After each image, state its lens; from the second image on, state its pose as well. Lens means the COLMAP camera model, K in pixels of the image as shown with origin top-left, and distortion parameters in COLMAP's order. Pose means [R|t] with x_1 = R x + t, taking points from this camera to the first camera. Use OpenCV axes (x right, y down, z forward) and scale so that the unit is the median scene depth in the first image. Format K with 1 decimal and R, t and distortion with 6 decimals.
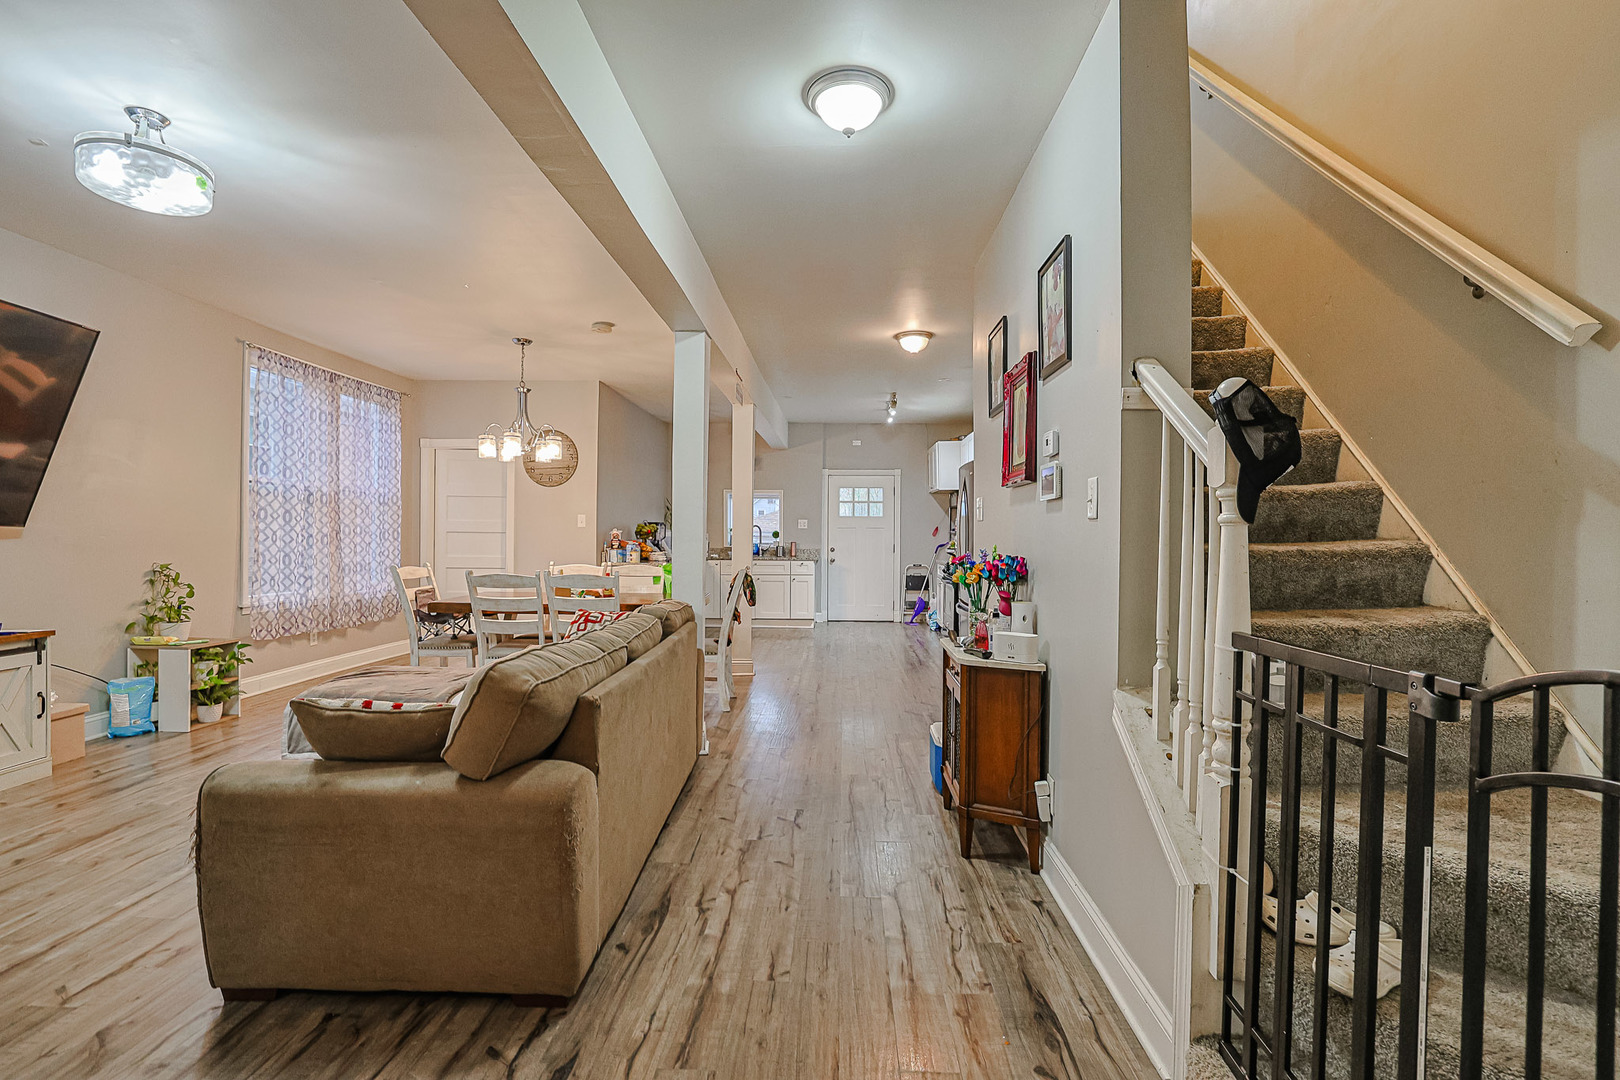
lens RADIAL K [[731.9, 0, 808.5], [0, 731.9, 536.3], [0, 0, 1]] dist [-0.030183, 0.000915]
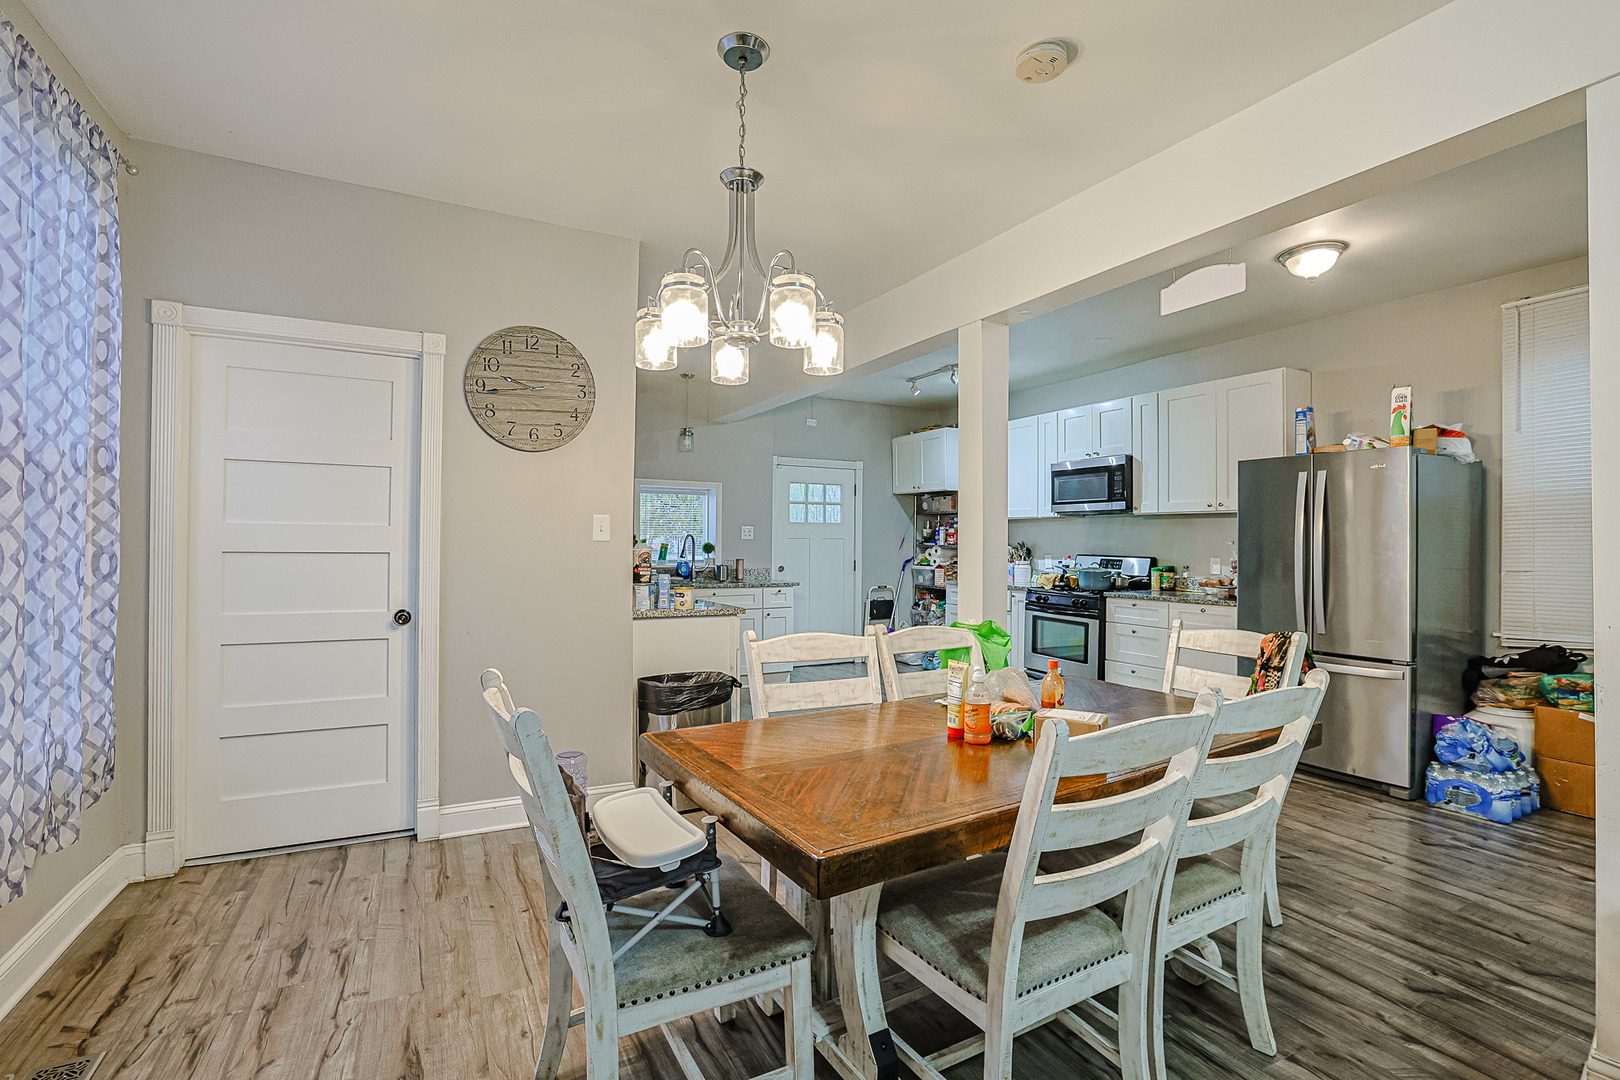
lens RADIAL K [[731.9, 0, 807.9], [0, 731.9, 545.8], [0, 0, 1]] dist [-0.030183, 0.000915]
pose [[0.864690, -0.004913, 0.502281, -0.306791], [0.002852, 0.999984, 0.004872, -0.007661], [-0.502297, -0.002780, 0.864691, 0.371686]]
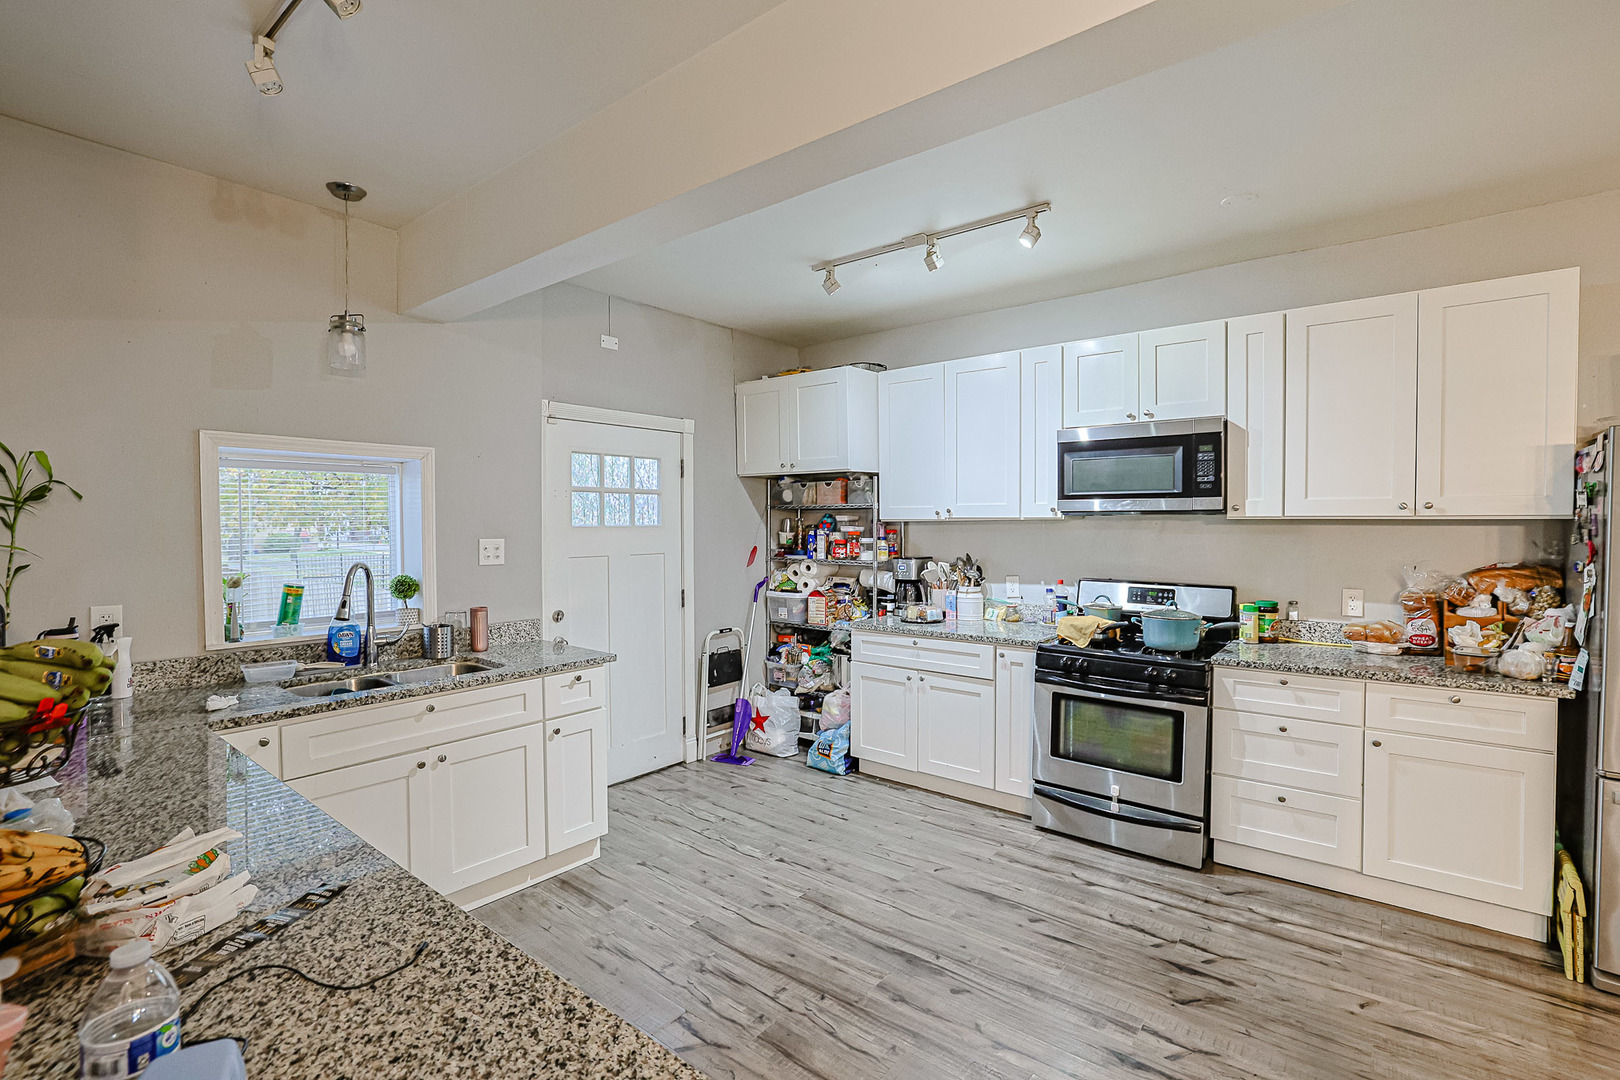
lens RADIAL K [[731.9, 0, 803.6], [0, 731.9, 540.3], [0, 0, 1]] dist [-0.030183, 0.000915]
pose [[0.601602, -0.027792, 0.798312, -0.191339], [0.012511, 0.999600, 0.025371, -0.028766], [-0.798698, -0.005276, 0.601709, 0.680022]]
